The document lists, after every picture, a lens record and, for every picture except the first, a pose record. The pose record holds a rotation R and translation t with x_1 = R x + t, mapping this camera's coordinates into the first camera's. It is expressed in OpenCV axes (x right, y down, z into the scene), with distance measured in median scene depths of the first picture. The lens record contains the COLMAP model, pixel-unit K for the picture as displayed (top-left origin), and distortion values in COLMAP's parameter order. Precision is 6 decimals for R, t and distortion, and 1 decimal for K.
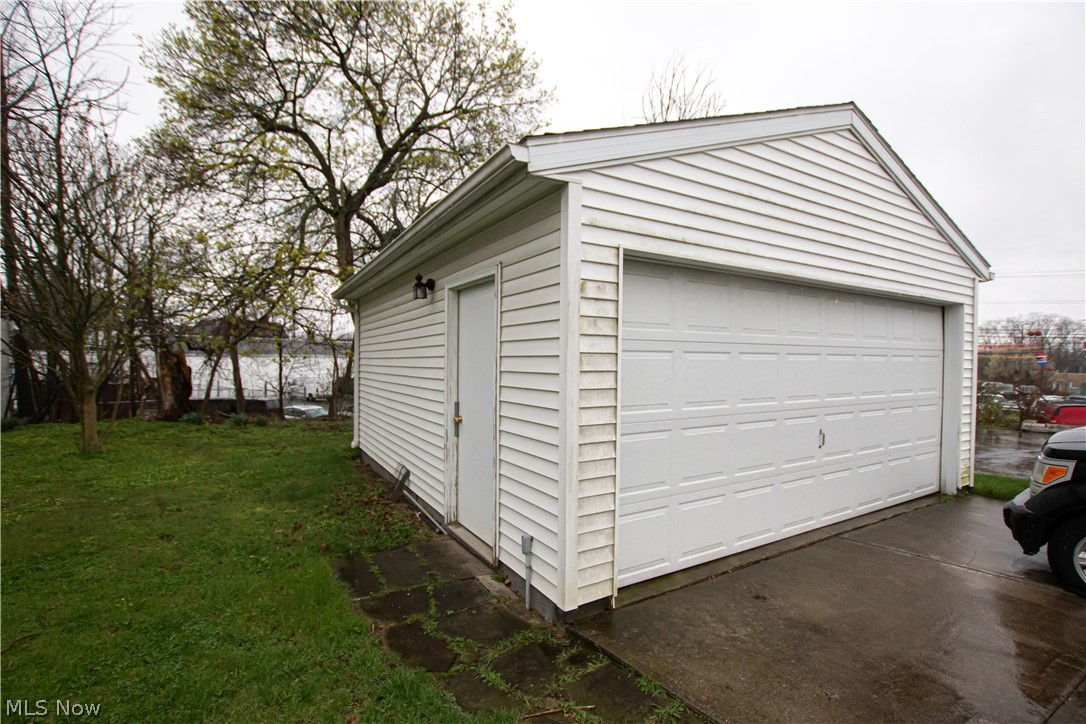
lens RADIAL K [[503.1, 0, 539.8], [0, 503.1, 370.1], [0, 0, 1]] dist [-0.030203, 0.004103]
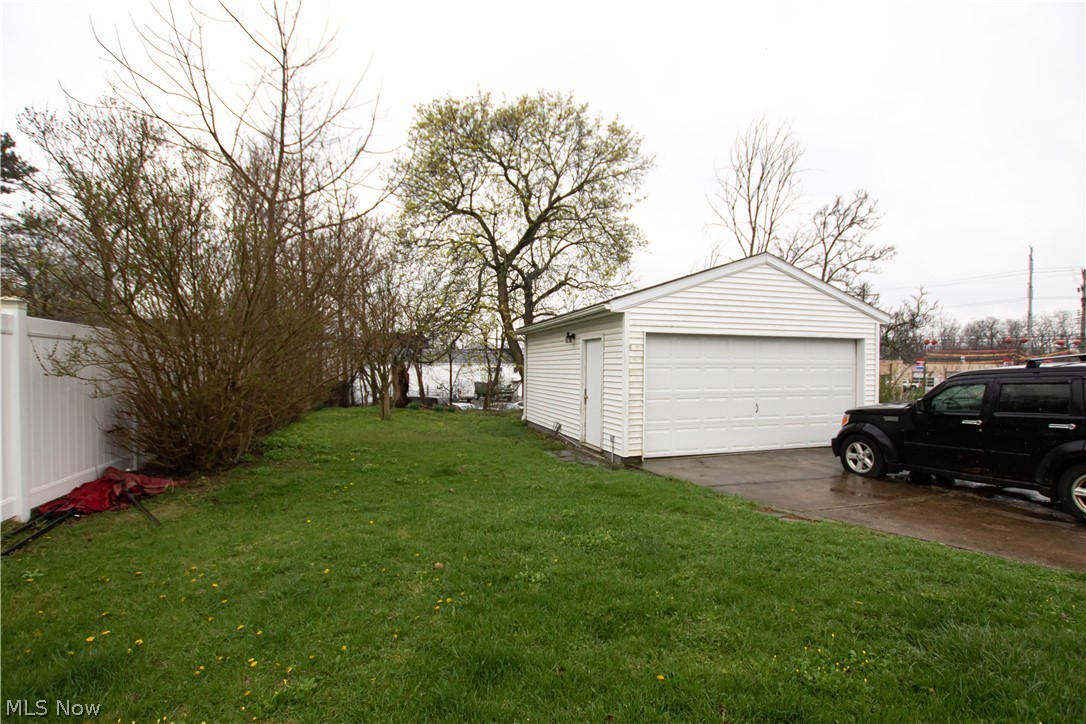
lens RADIAL K [[503.1, 0, 542.0], [0, 503.1, 372.0], [0, 0, 1]] dist [-0.030203, 0.004103]
pose [[0.974061, 0.000517, -0.226284, 0.057673], [-0.002531, 0.999960, -0.008607, 0.002192], [0.226270, 0.008956, 0.974023, -0.458326]]
